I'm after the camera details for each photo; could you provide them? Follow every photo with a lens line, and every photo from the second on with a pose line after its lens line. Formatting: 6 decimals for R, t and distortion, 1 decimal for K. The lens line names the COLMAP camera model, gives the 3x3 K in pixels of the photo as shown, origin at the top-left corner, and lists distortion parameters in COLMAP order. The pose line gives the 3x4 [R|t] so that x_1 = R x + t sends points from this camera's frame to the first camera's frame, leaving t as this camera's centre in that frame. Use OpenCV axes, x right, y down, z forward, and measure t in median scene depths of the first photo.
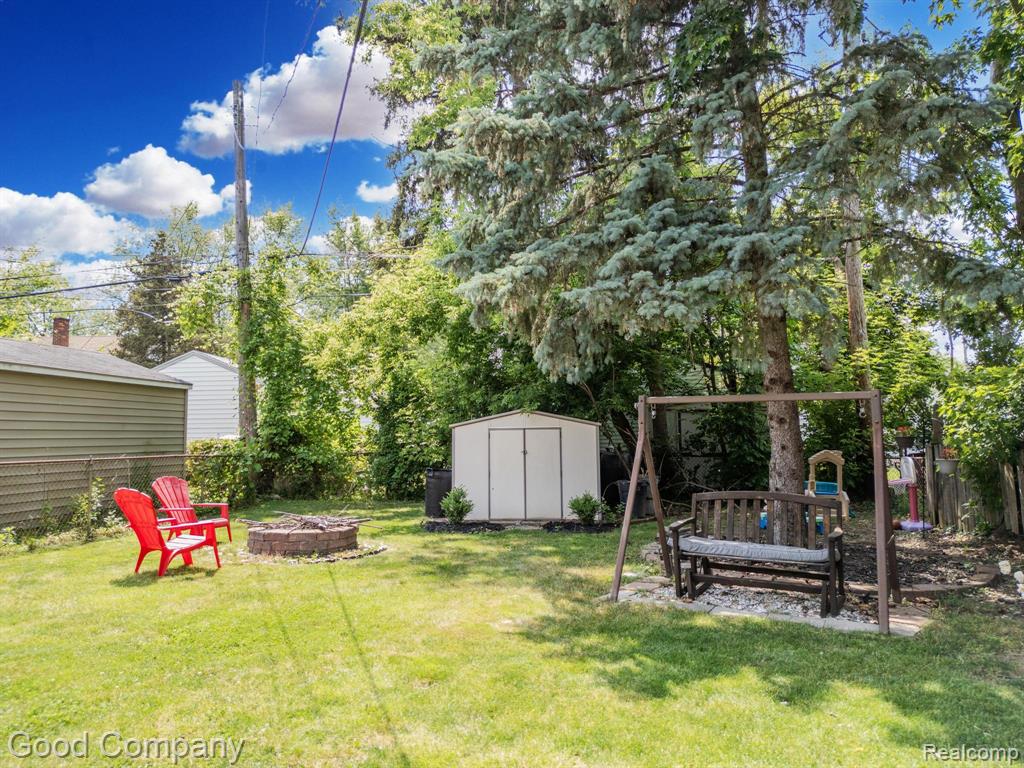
lens RADIAL K [[725.1, 0, 509.3], [0, 725.1, 384.5], [0, 0, 1]] dist [0.067403, -0.068846]
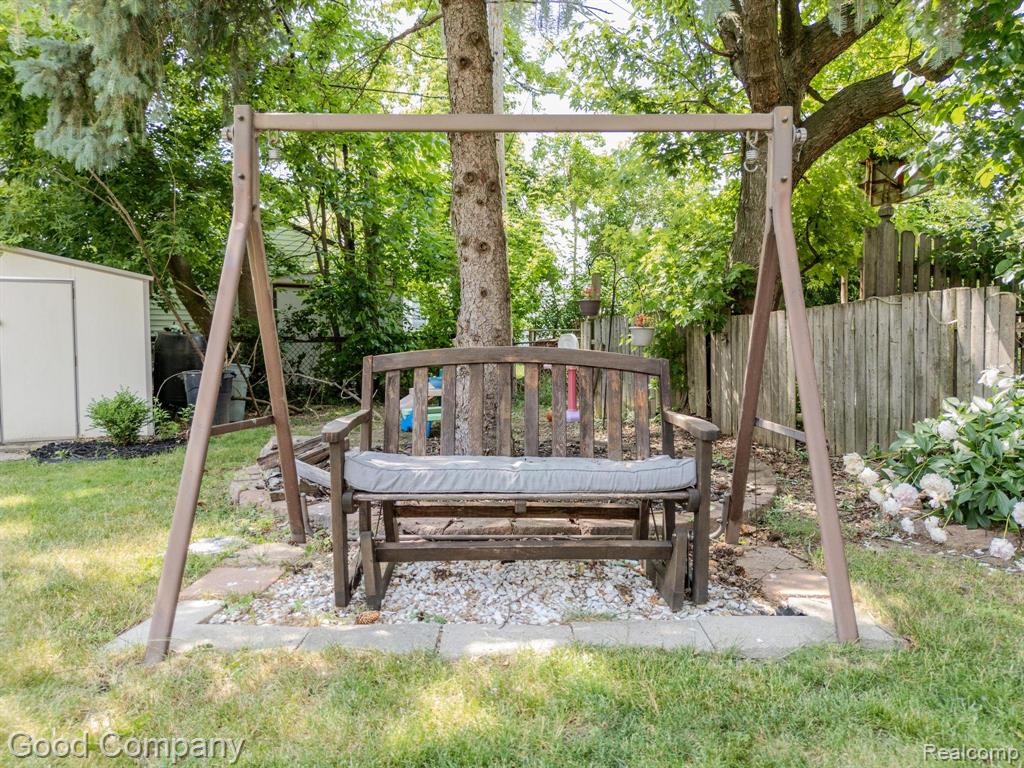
lens RADIAL K [[725.1, 0, 512.8], [0, 725.1, 376.2], [0, 0, 1]] dist [0.067403, -0.068846]
pose [[0.844183, -0.016614, 0.535798, 0.068391], [-0.042596, 0.994280, 0.097942, 0.084262], [-0.534360, -0.105504, 0.838647, 0.429983]]
